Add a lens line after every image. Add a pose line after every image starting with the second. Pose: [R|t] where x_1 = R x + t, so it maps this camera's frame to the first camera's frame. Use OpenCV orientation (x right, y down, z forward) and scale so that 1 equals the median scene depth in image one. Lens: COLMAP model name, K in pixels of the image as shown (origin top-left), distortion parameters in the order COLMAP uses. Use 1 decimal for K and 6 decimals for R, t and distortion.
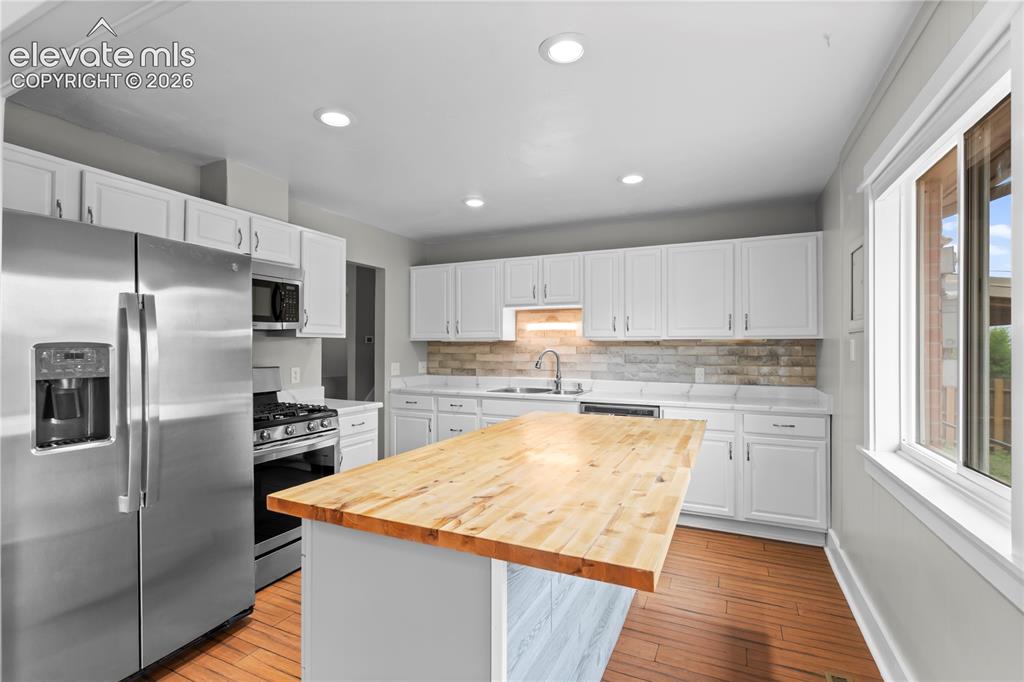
lens RADIAL K [[469.0, 0, 510.7], [0, 469.0, 345.8], [0, 0, 1]] dist [-0.000482, -0.000552]
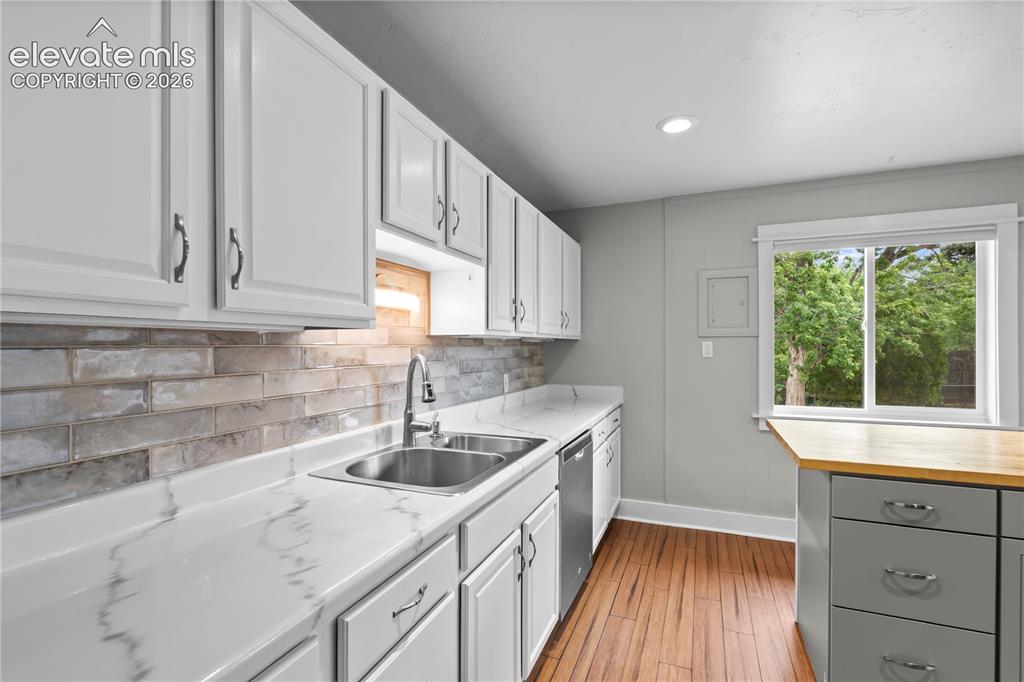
lens RADIAL K [[469.0, 0, 513.9], [0, 469.0, 345.2], [0, 0, 1]] dist [-0.000482, -0.000552]
pose [[-0.060444, -0.002258, 0.998169, -0.340974], [-0.006096, 0.999980, 0.001893, -0.002318], [-0.998153, -0.005971, -0.060456, 0.931407]]
